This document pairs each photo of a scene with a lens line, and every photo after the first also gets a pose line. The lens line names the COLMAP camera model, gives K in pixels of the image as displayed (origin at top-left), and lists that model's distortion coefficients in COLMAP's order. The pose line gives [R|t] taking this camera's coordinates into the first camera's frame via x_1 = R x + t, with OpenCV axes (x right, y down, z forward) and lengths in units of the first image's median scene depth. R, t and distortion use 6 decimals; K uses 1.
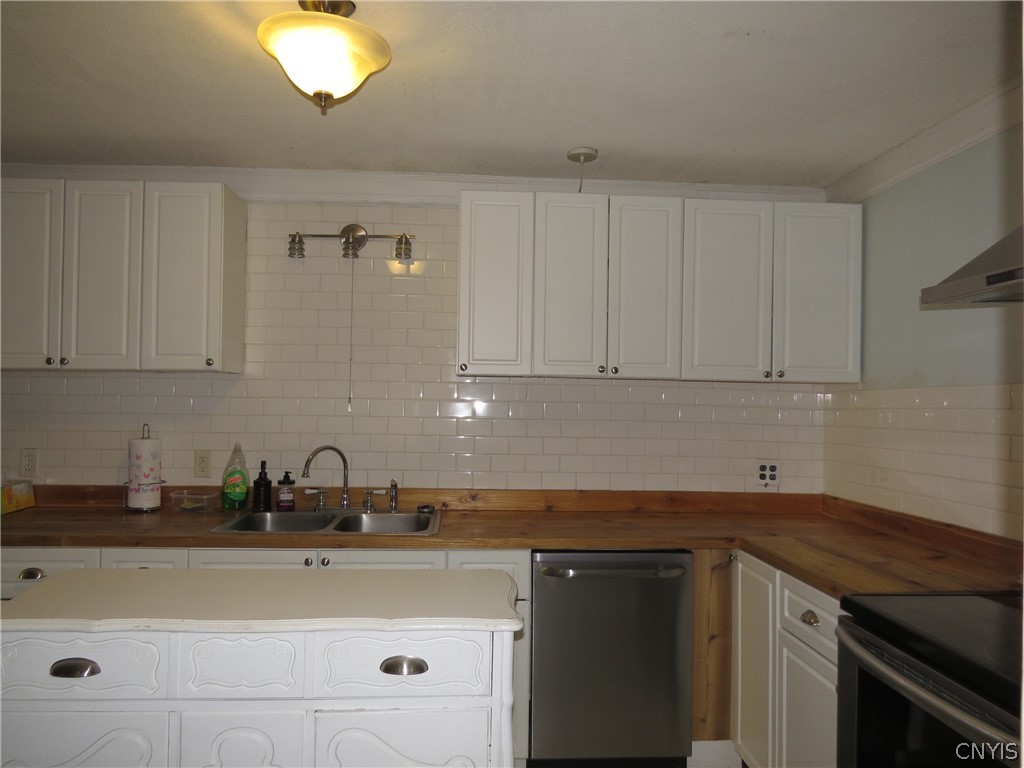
lens RADIAL K [[760.8, 0, 512.0], [0, 760.8, 384.0], [0, 0, 1]] dist [0.000629, -0.000651]
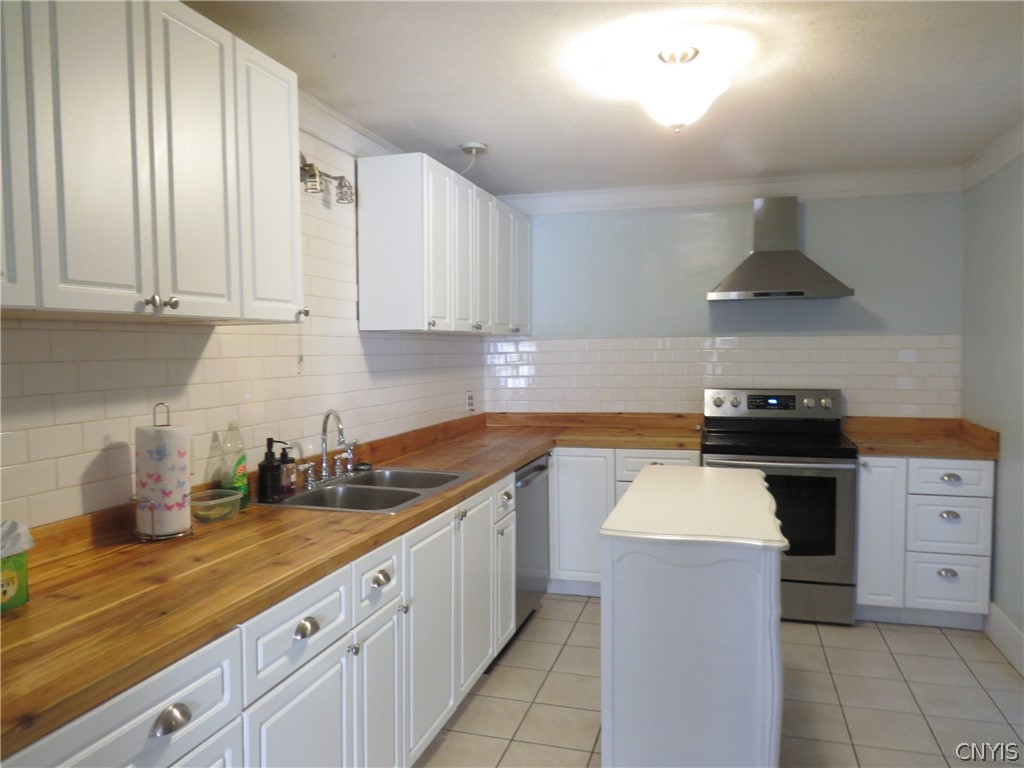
lens RADIAL K [[760.8, 0, 512.0], [0, 760.8, 384.0], [0, 0, 1]] dist [0.000629, -0.000651]
pose [[0.350700, -0.067609, 0.934044, -1.010605], [-0.010503, 0.997044, 0.076112, -0.020715], [-0.936429, -0.036503, 0.348953, 0.495706]]
